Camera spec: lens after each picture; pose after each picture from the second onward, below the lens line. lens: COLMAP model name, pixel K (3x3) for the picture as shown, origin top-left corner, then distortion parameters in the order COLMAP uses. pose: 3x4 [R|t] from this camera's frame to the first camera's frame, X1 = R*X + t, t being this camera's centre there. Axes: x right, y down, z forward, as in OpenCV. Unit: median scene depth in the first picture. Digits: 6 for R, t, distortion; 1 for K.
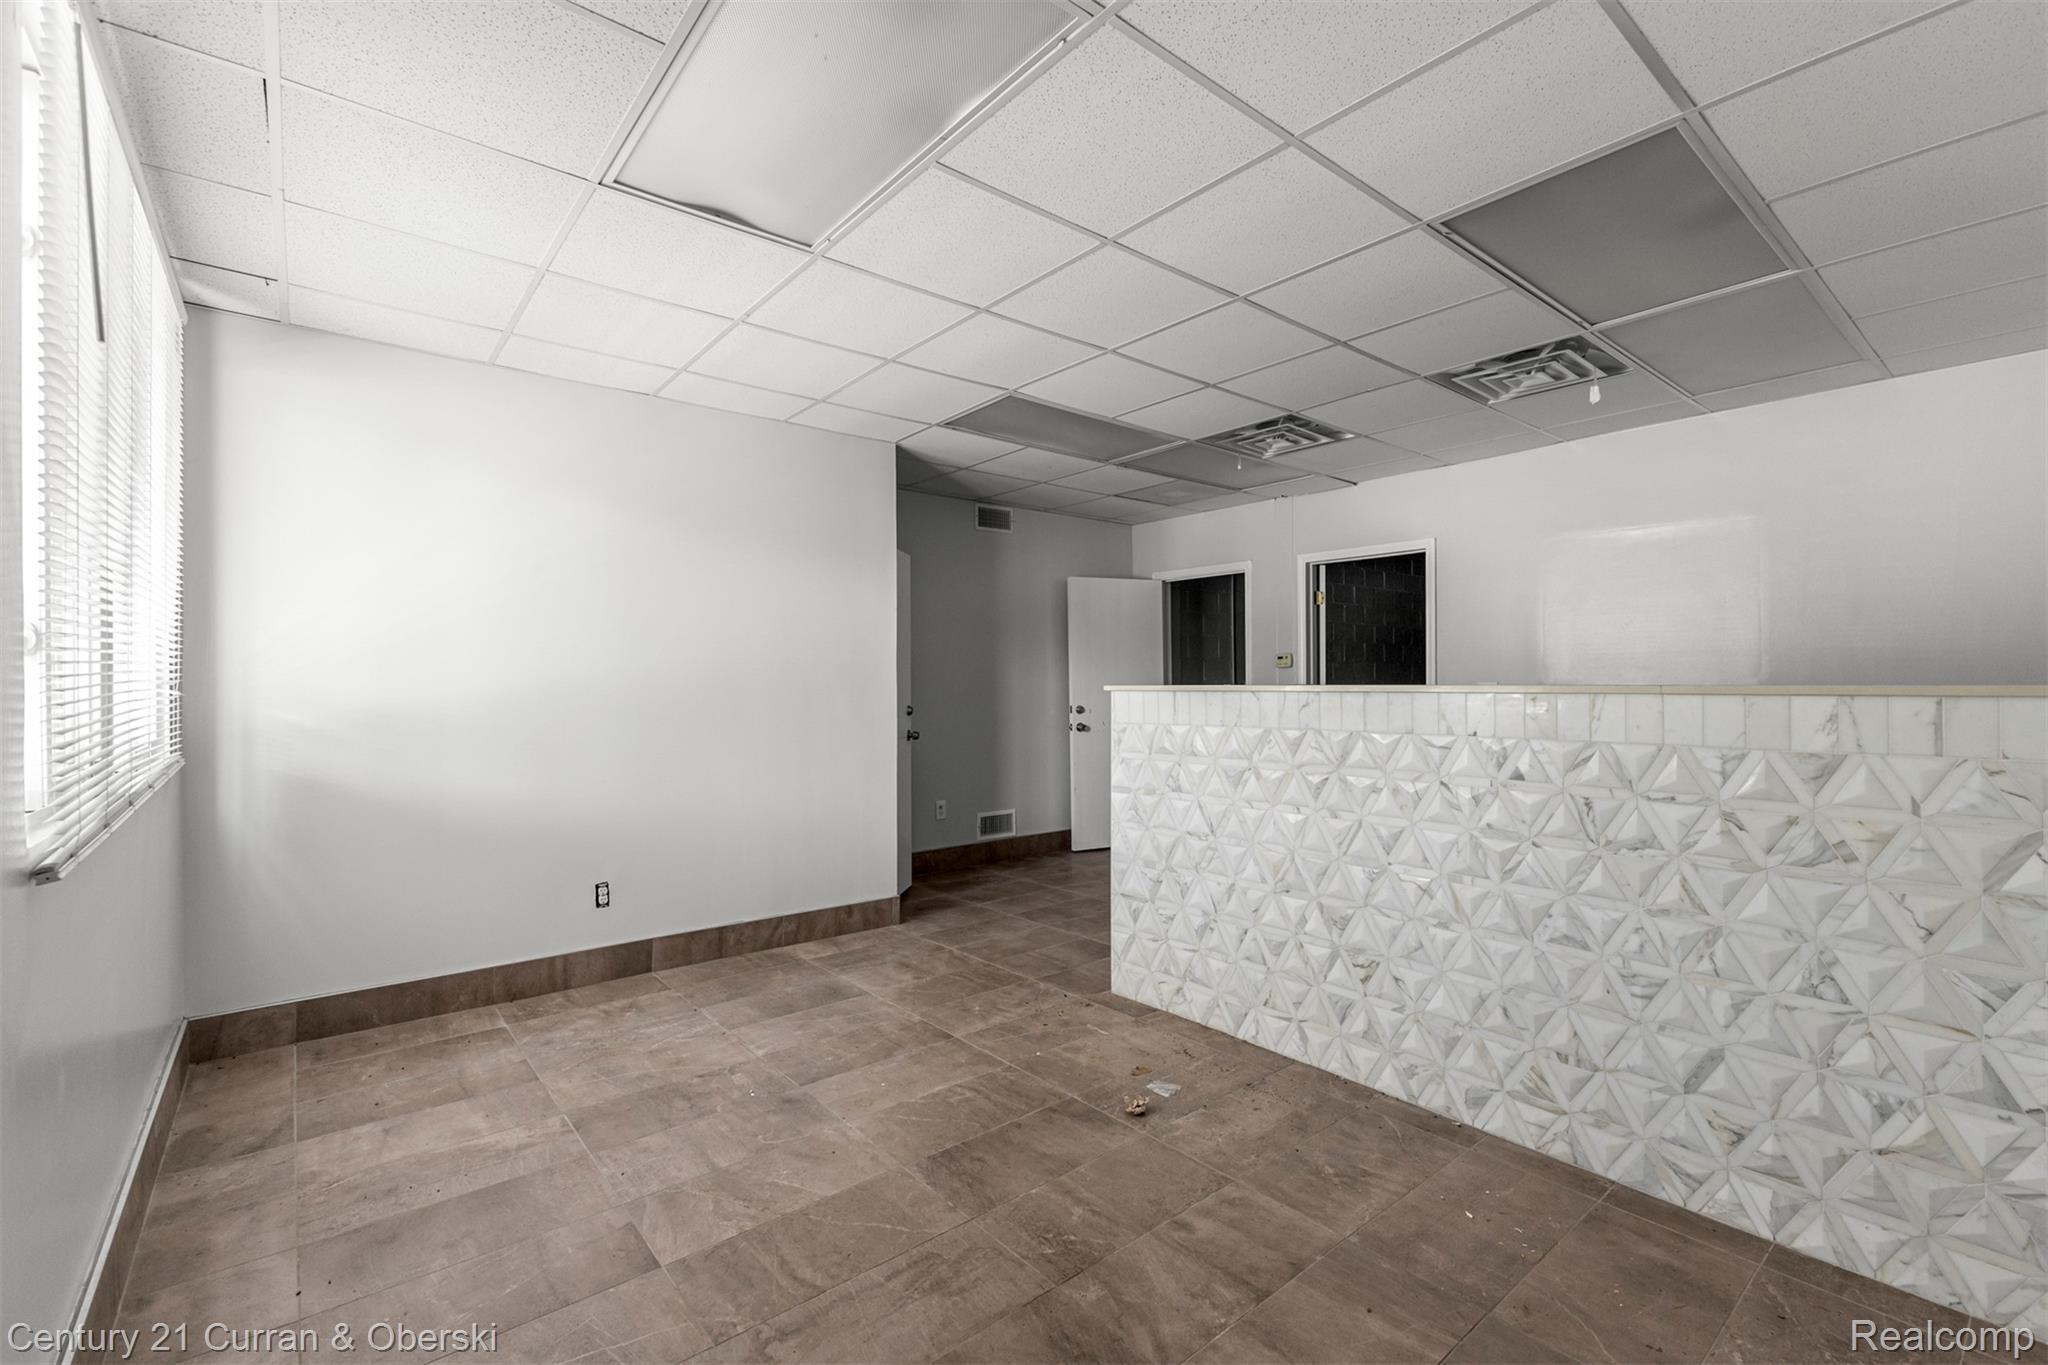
lens RADIAL K [[888.6, 0, 1021.6], [0, 888.6, 681.0], [0, 0, 1]] dist [0.002102, -0.002601]
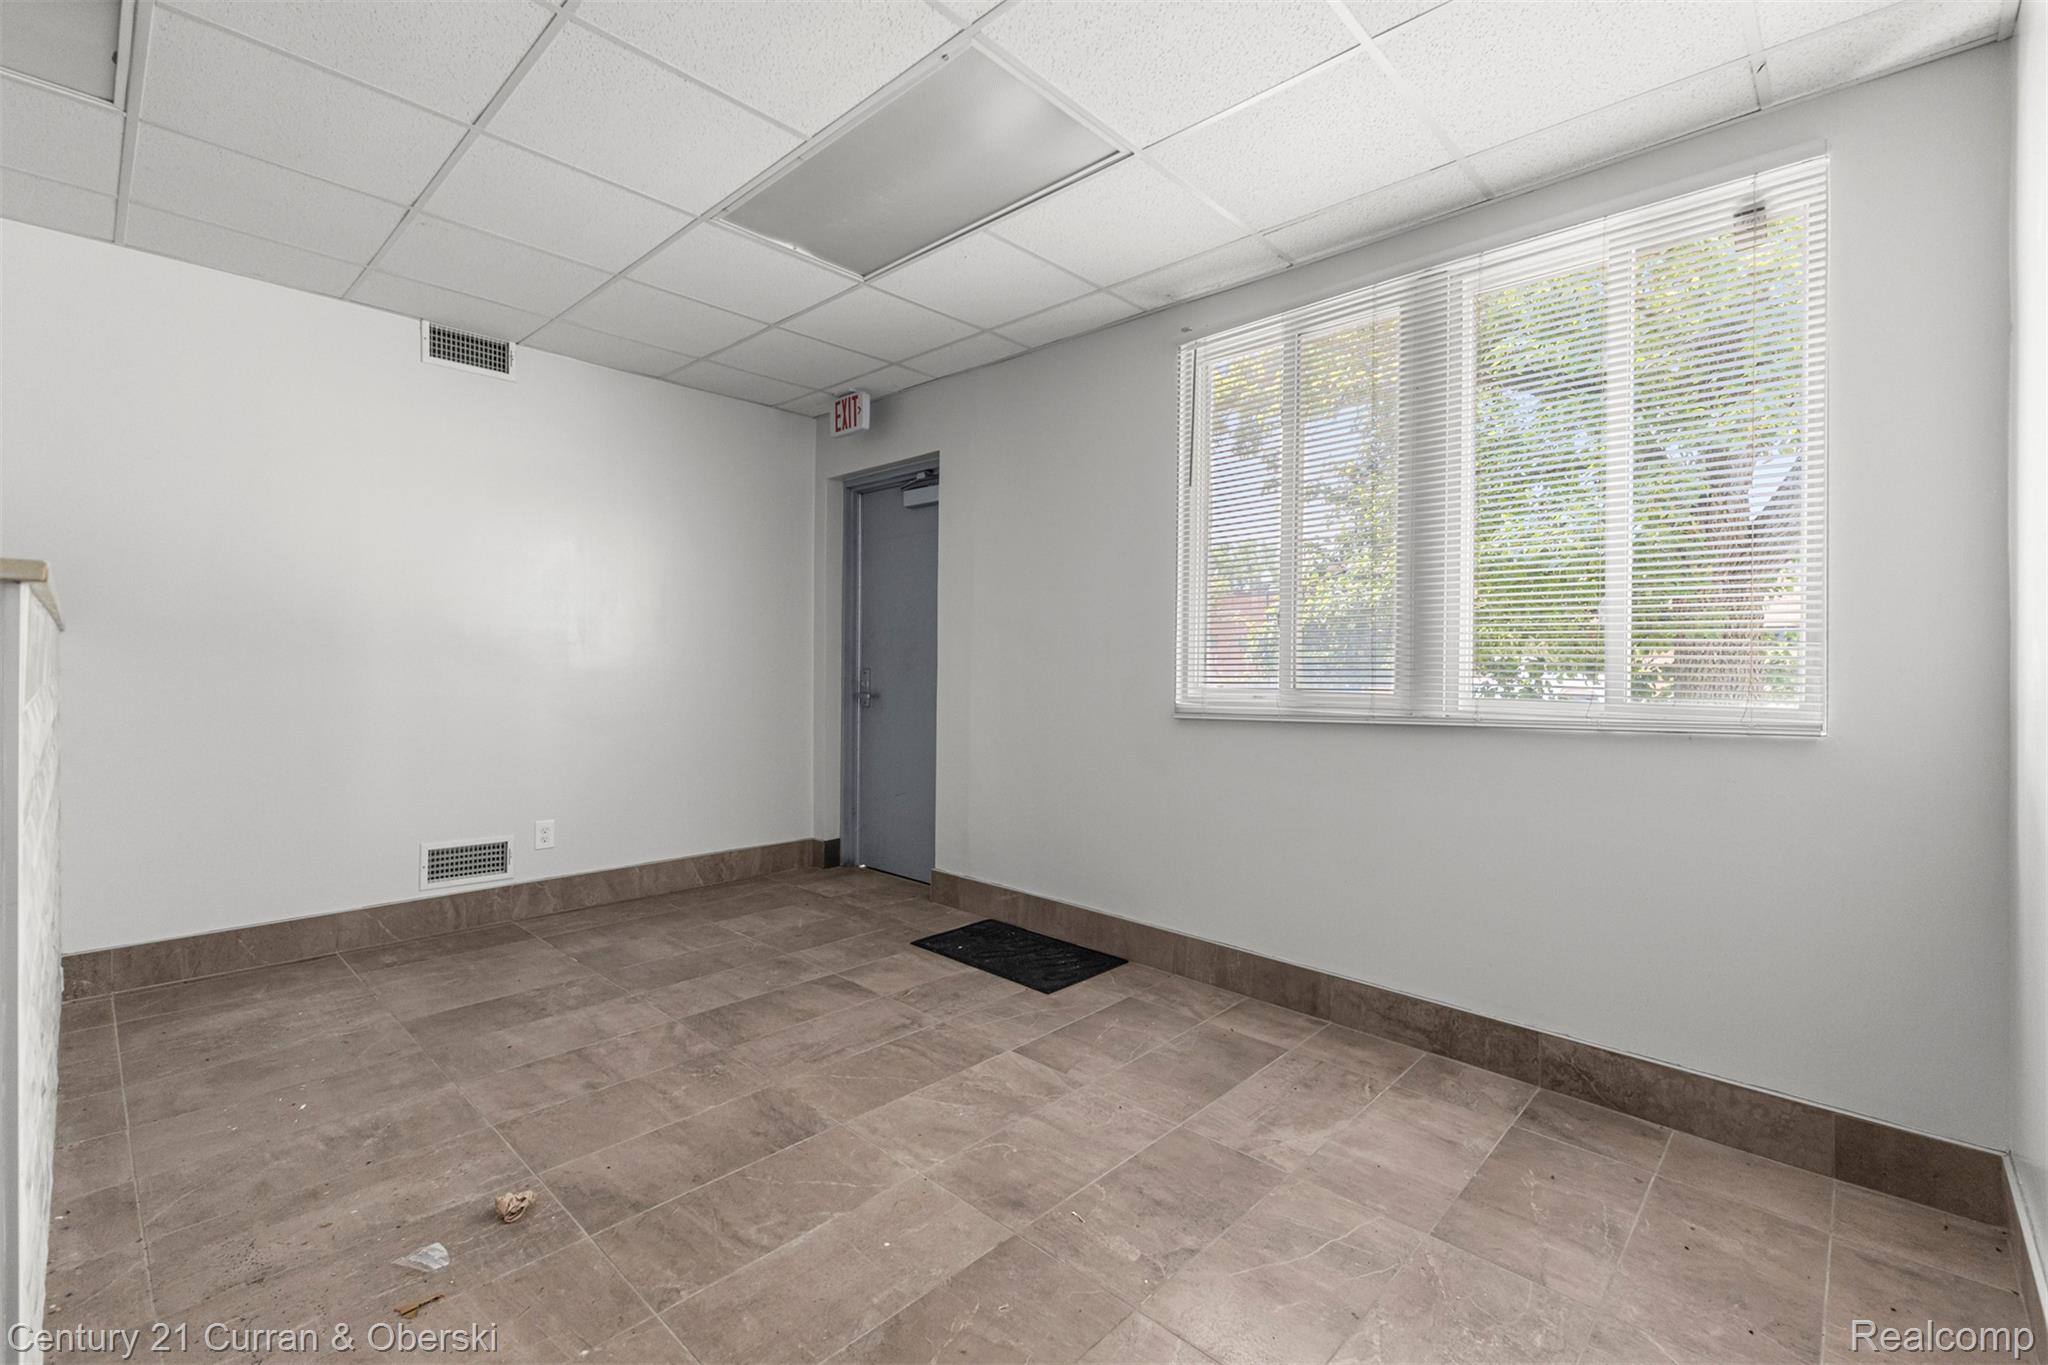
lens RADIAL K [[888.6, 0, 1027.0], [0, 888.6, 672.4], [0, 0, 1]] dist [0.002102, -0.002601]
pose [[-0.991515, -0.011274, -0.129504, -0.204717], [-0.011785, 0.999926, 0.003177, 0.053115], [0.129458, 0.004676, -0.991574, 1.995316]]
